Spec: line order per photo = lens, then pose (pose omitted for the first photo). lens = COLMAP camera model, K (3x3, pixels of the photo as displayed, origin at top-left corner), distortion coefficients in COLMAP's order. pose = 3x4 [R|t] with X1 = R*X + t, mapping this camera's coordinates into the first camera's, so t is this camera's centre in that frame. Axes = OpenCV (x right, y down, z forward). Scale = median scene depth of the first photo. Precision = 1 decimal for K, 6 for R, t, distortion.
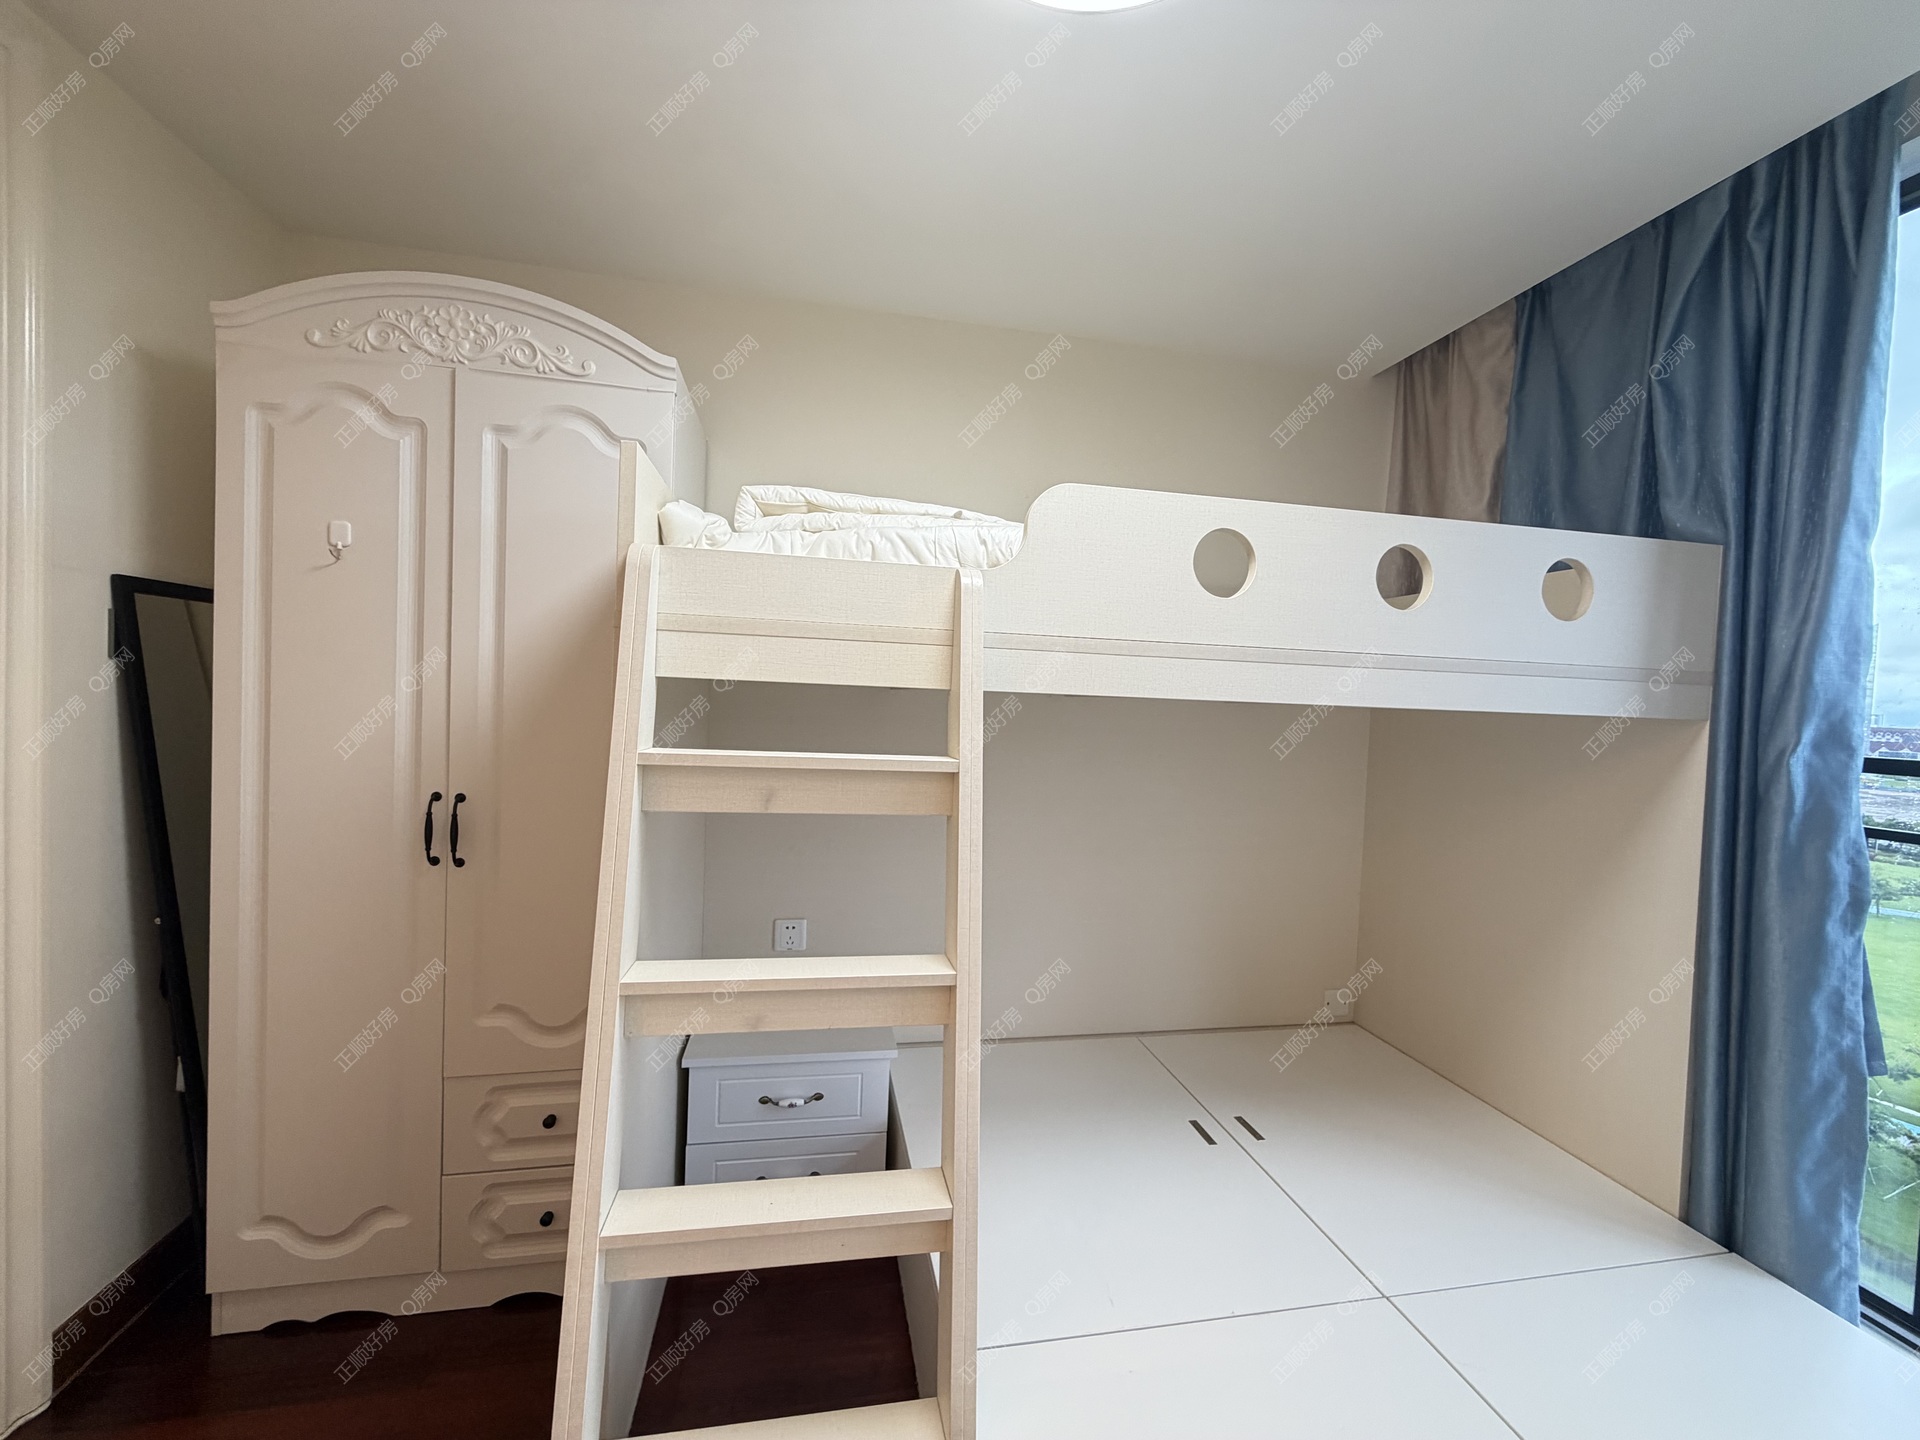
lens RADIAL K [[778.5, 0, 960.0], [0, 778.5, 720.0], [0, 0, 1]] dist [-0.000231, -0.000301]
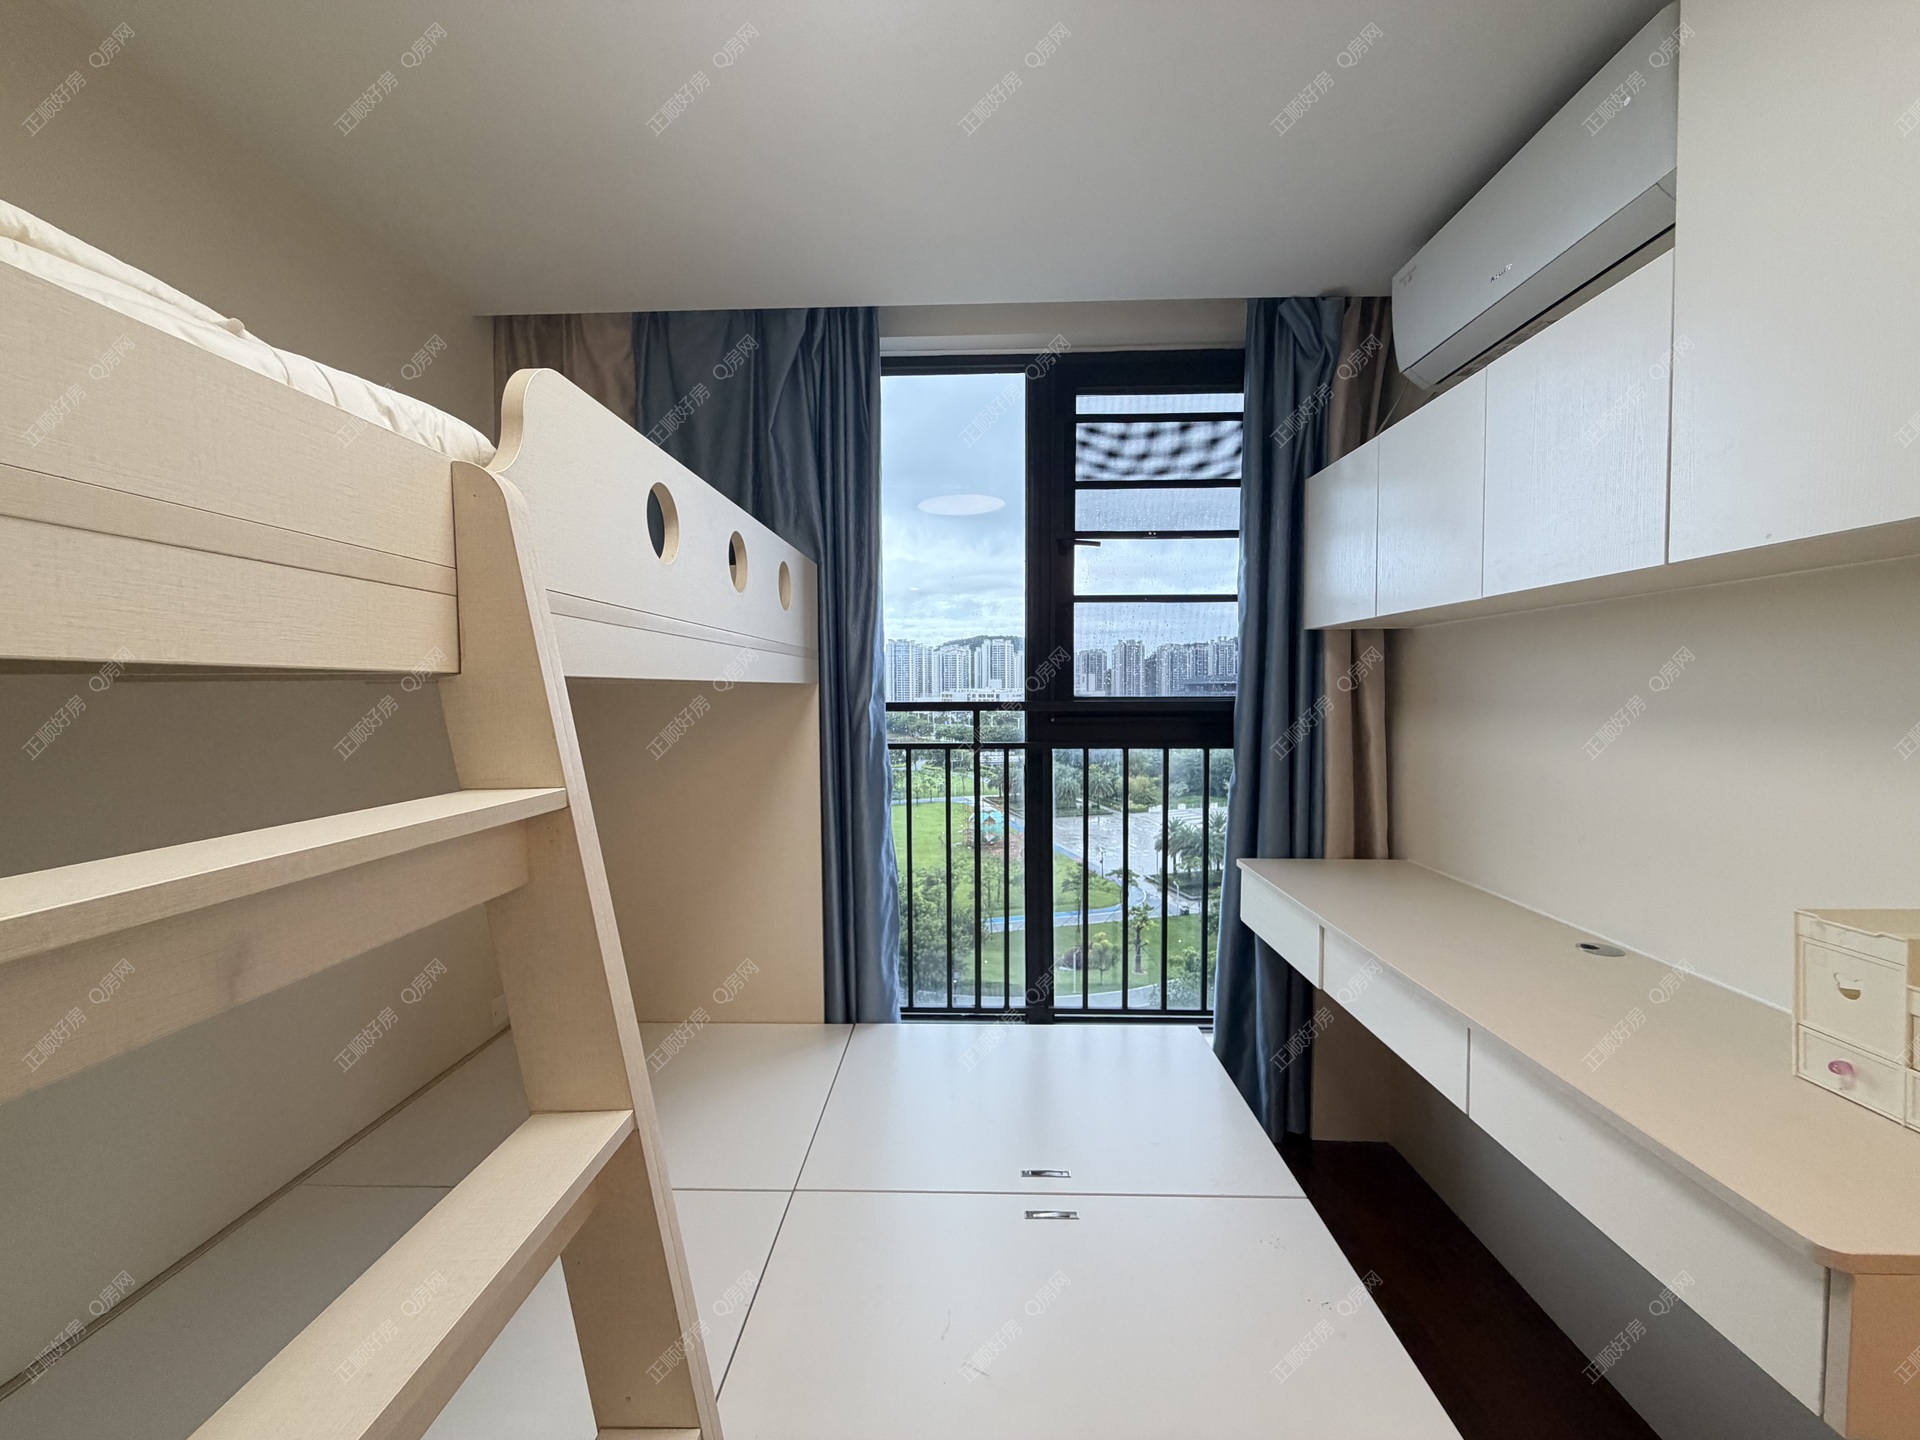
lens RADIAL K [[764.2, 0, 956.3], [0, 764.2, 727.3], [0, 0, 1]] dist [0.000037, -0.000002]
pose [[0.223741, -0.089127, 0.970565, -0.411815], [0.048642, 0.995590, 0.080211, -0.023510], [-0.973434, 0.029264, 0.227090, 0.447683]]
